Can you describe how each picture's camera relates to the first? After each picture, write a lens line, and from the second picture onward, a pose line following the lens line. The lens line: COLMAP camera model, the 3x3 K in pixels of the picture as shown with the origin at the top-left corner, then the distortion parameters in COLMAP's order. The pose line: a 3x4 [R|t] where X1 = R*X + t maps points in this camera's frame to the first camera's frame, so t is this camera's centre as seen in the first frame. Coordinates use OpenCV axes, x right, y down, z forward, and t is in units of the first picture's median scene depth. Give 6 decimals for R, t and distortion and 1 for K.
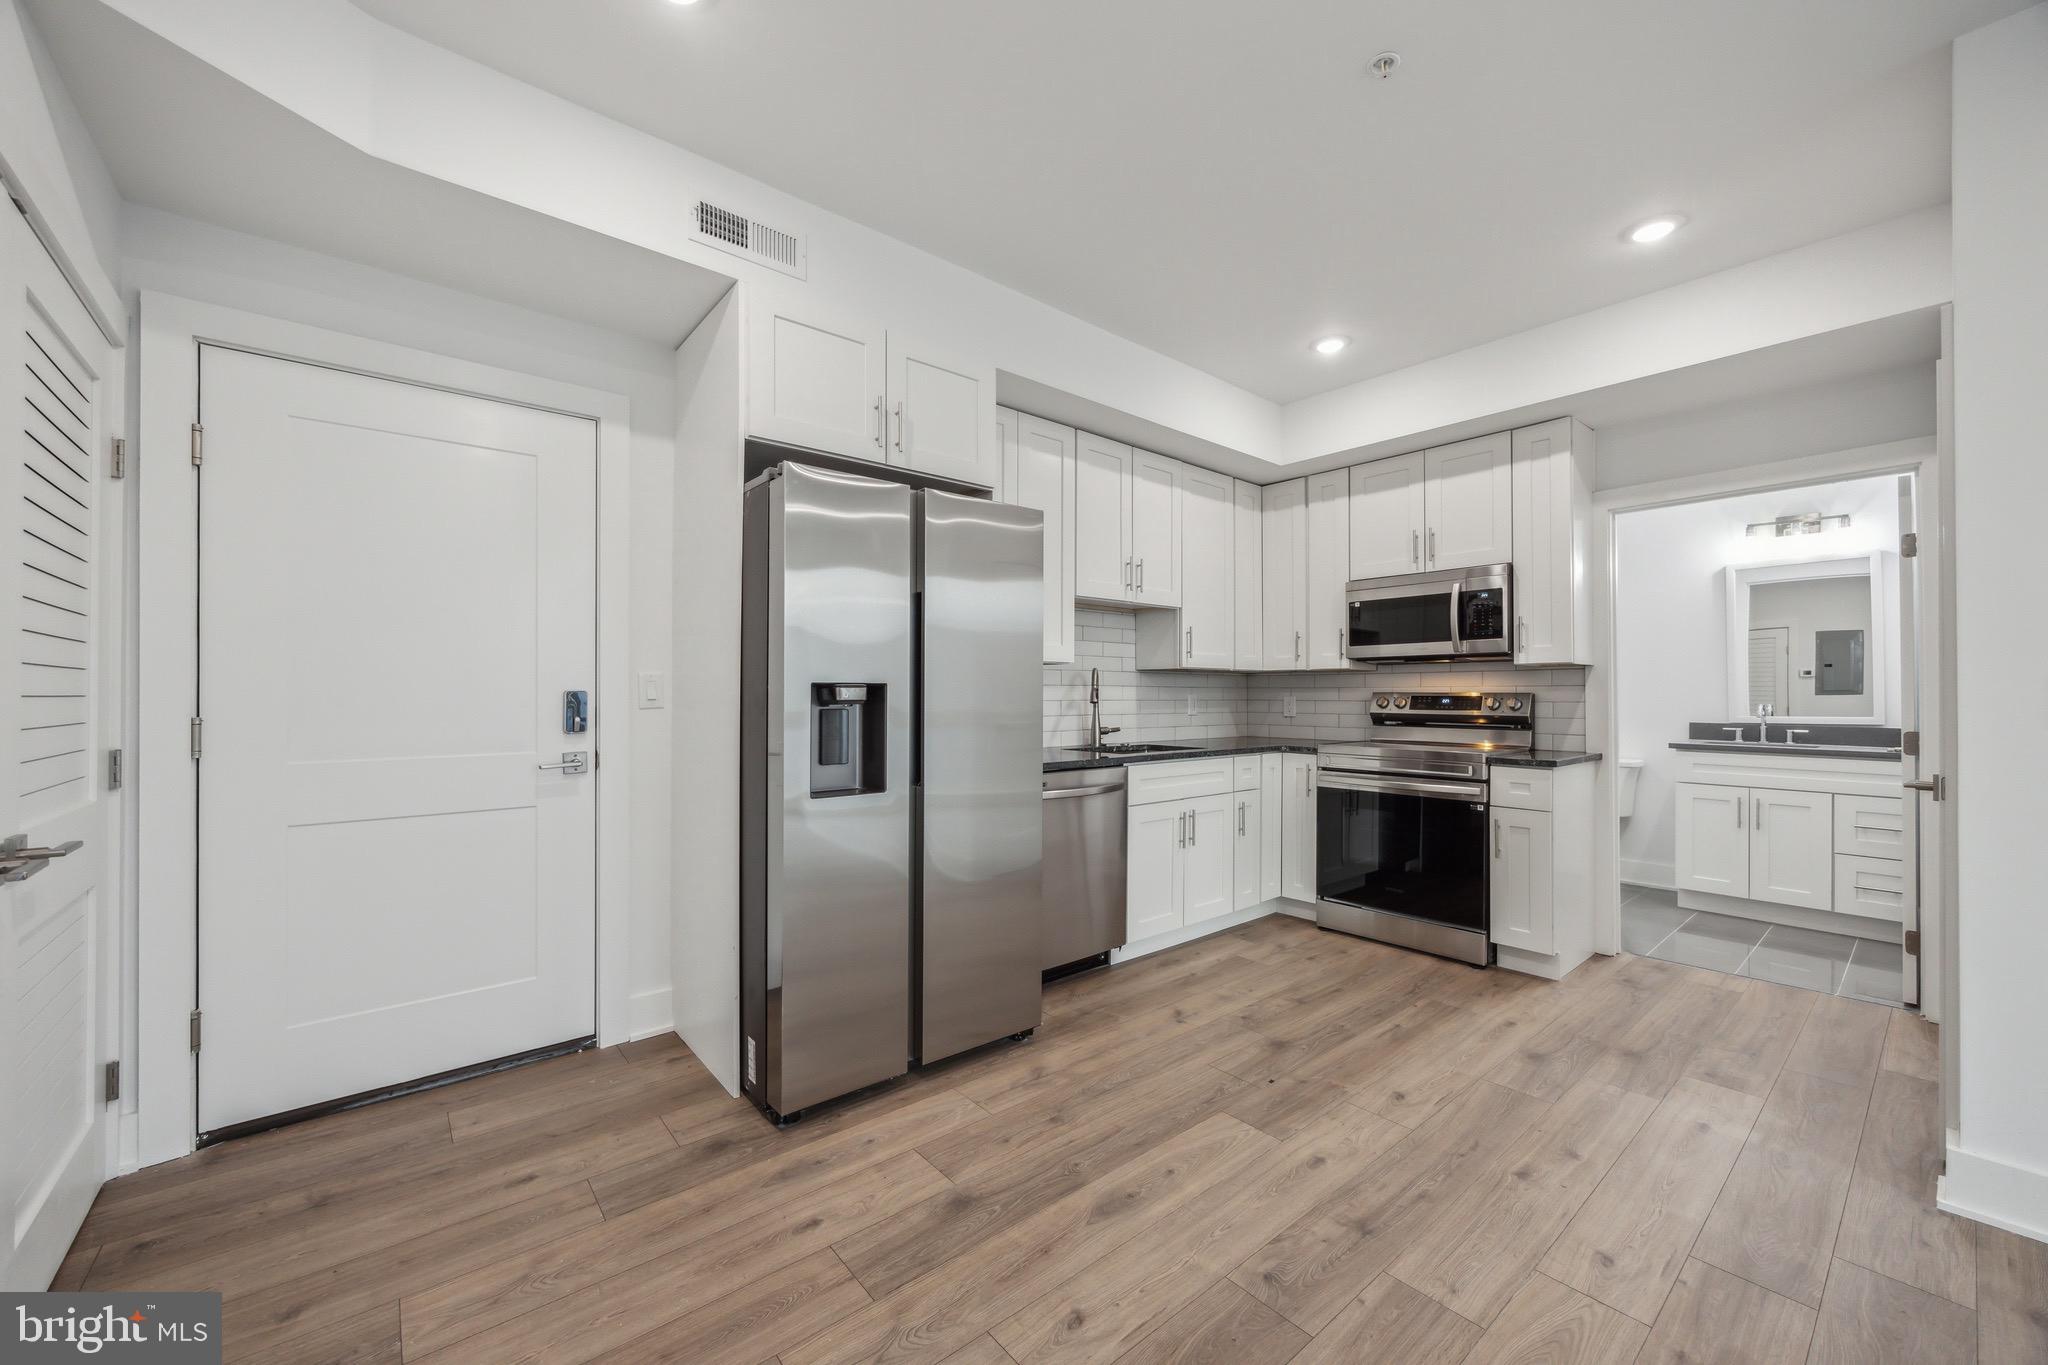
lens RADIAL K [[792.7, 0, 1015.5], [0, 792.7, 689.7], [0, 0, 1]] dist [-0.001560, -0.000166]
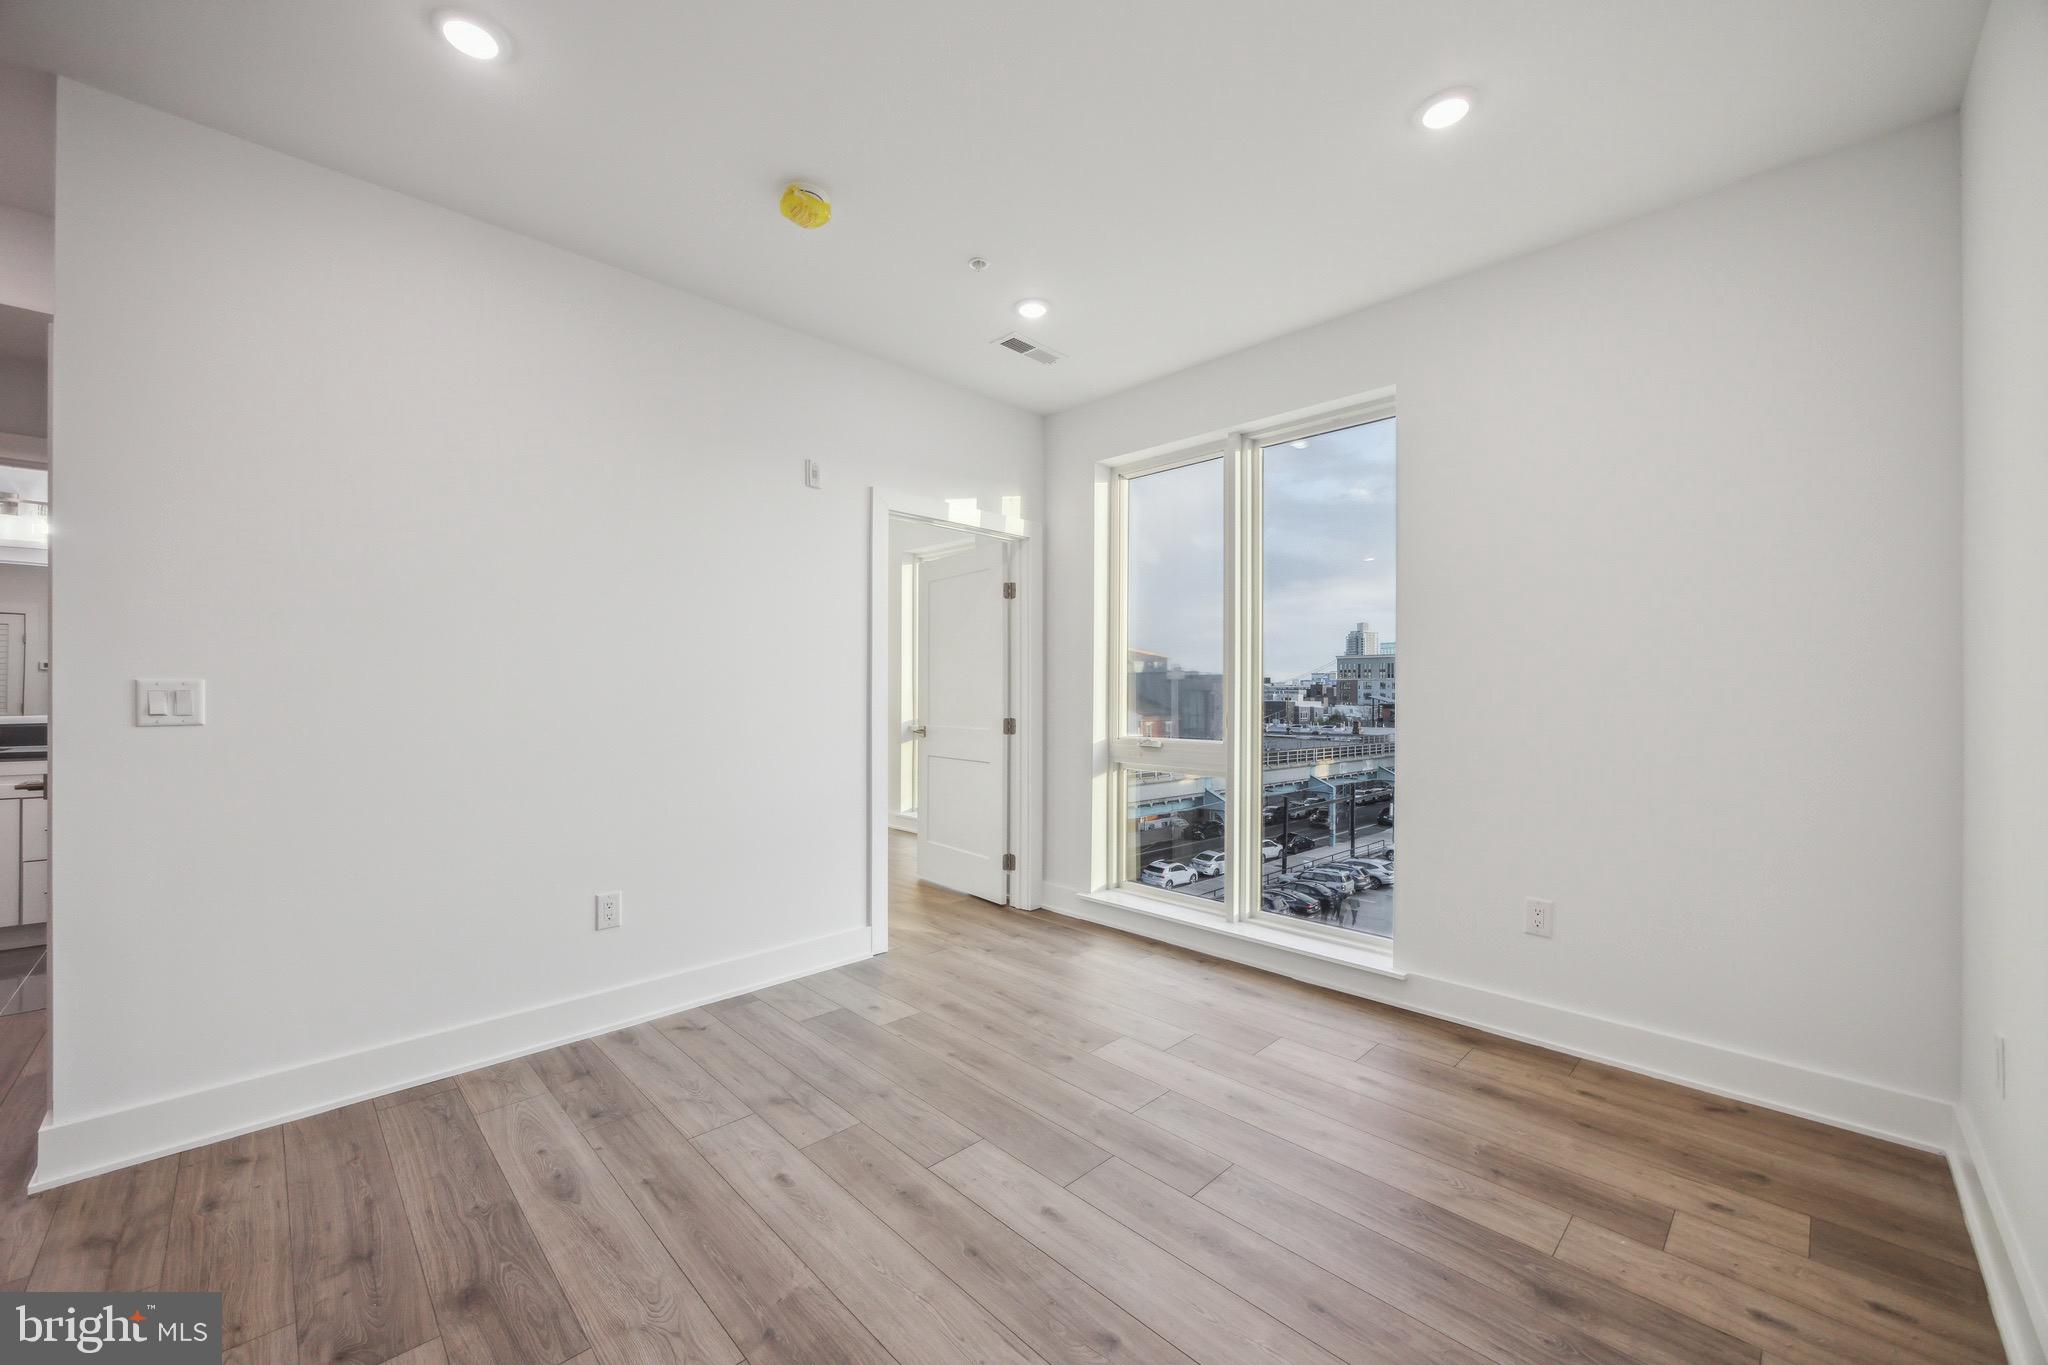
lens RADIAL K [[789.9, 0, 1013.9], [0, 789.9, 693.6], [0, 0, 1]] dist [-0.001774, -0.000308]
pose [[-0.079345, -0.004119, 0.996839, 0.027892], [-0.007979, 0.999962, 0.003497, -0.006025], [-0.996815, -0.007676, -0.079375, -0.106196]]
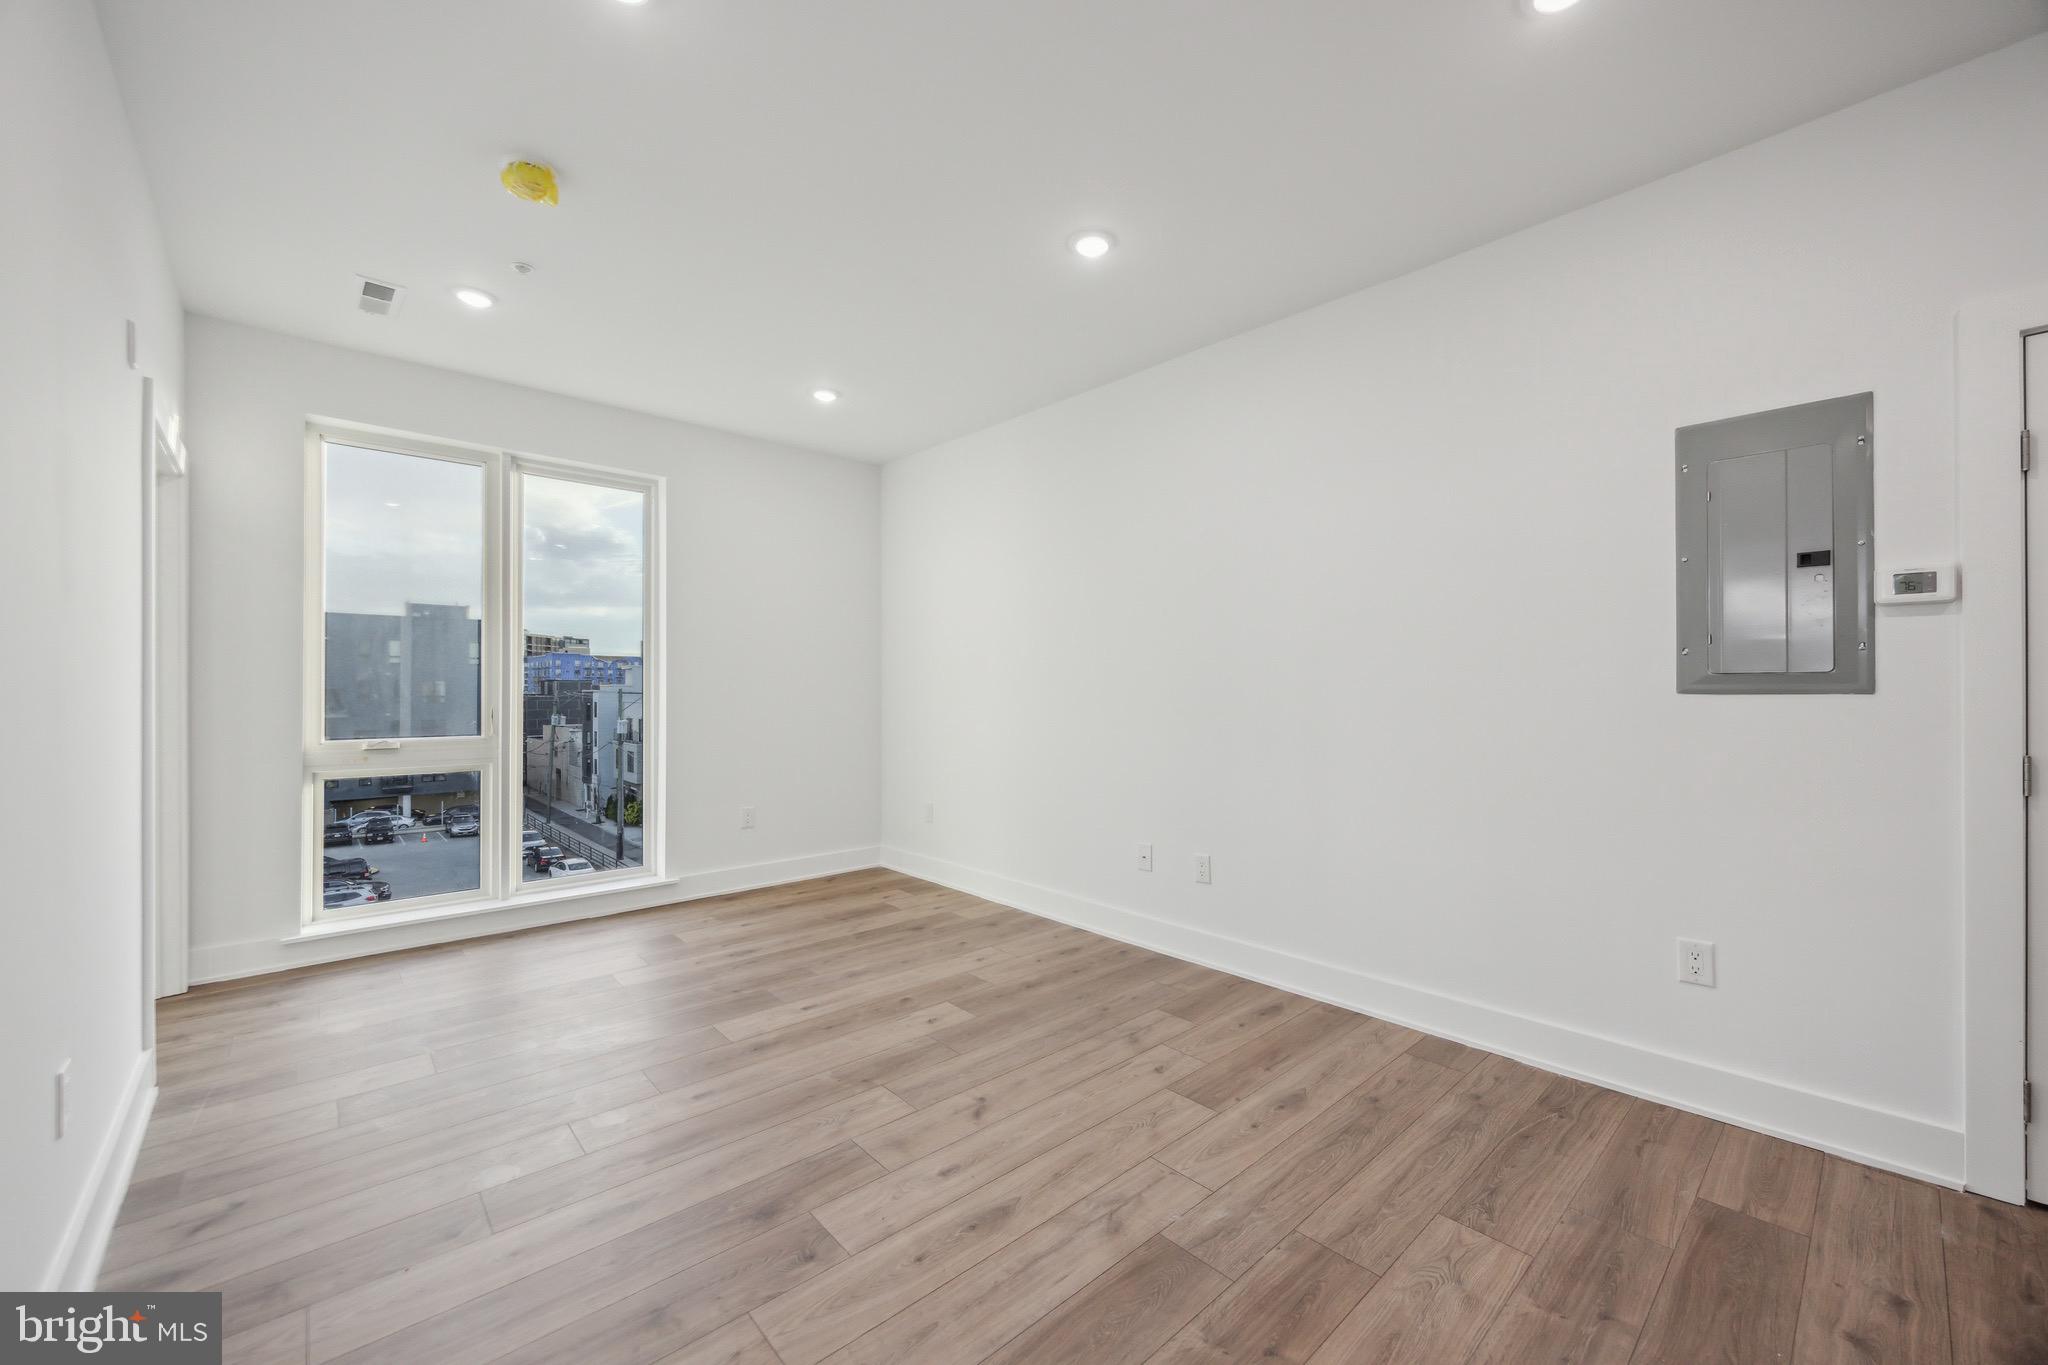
lens RADIAL K [[787.9, 0, 1019.1], [0, 787.9, 684.6], [0, 0, 1]] dist [-0.000495, 0.000083]
pose [[-0.998880, -0.001709, -0.047287, 0.375270], [-0.001264, 0.999955, -0.009436, -0.003672], [0.047301, -0.009366, -0.998837, 0.739651]]
